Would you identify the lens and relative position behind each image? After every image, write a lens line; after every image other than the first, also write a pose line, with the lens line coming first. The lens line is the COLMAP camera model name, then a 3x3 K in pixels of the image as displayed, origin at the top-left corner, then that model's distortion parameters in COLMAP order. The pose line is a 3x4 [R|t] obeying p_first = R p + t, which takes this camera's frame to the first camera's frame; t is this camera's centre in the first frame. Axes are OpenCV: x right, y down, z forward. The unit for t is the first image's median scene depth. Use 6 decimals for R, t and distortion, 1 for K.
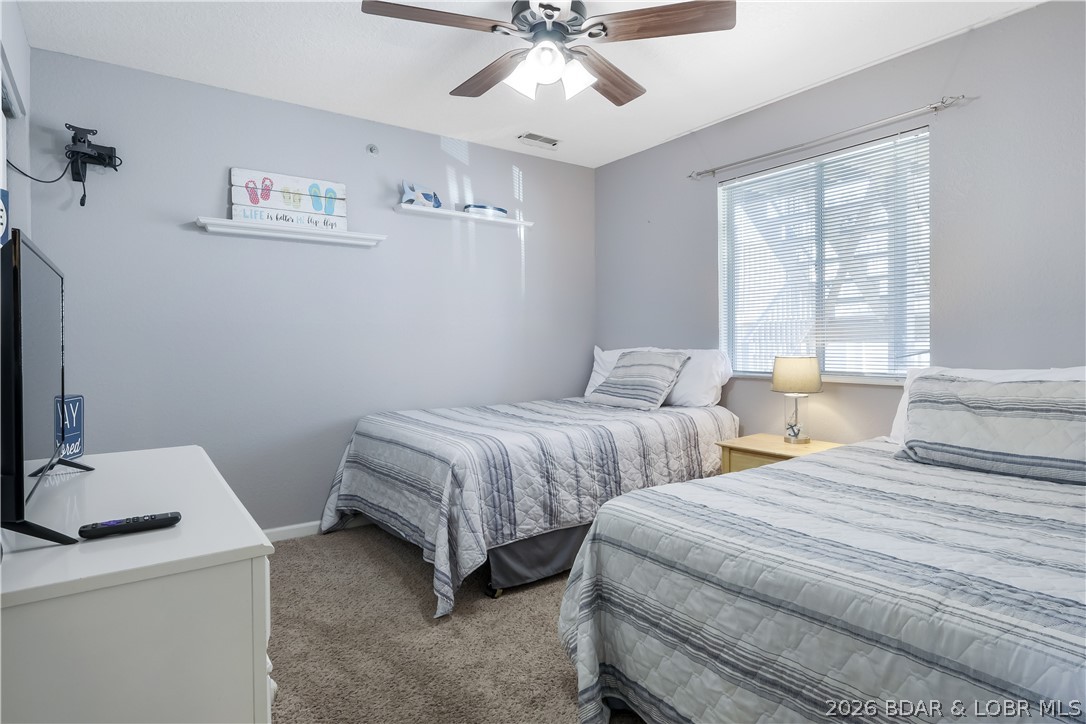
lens RADIAL K [[587.8, 0, 542.8], [0, 587.8, 346.3], [0, 0, 1]] dist [-0.006654, 0.000682]
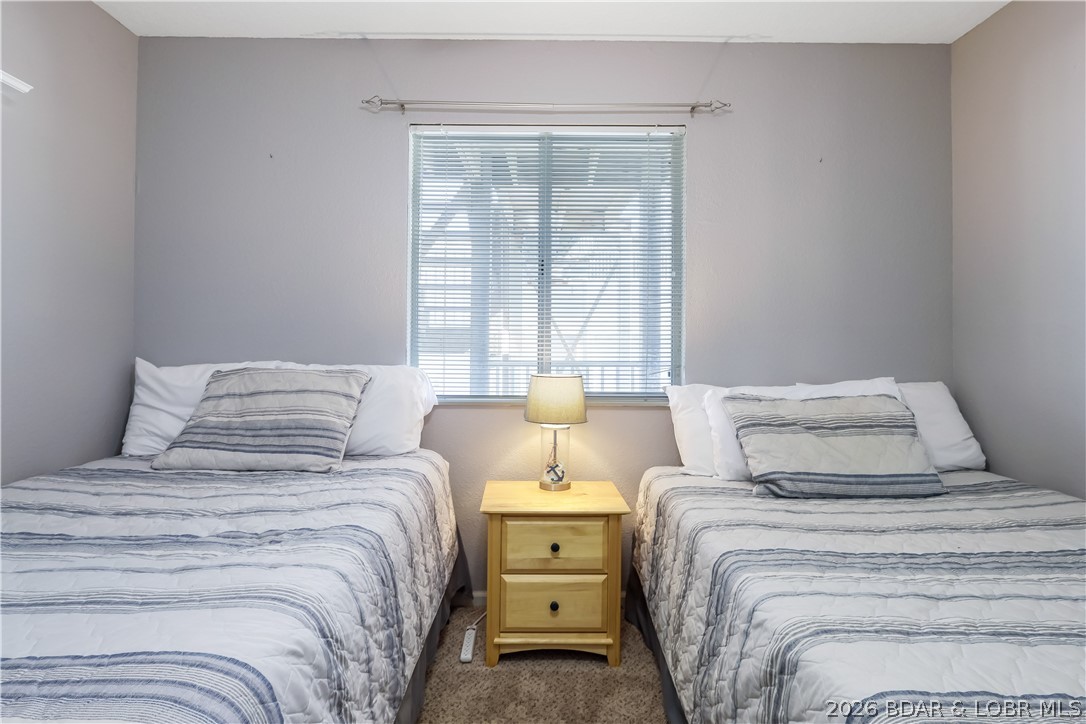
lens RADIAL K [[587.8, 0, 542.8], [0, 587.8, 346.3], [0, 0, 1]] dist [-0.006654, 0.000682]
pose [[0.582932, 0.021351, 0.812241, -0.199136], [-0.004868, 0.999729, -0.022786, -0.002413], [-0.812507, 0.009329, 0.582877, 0.569052]]
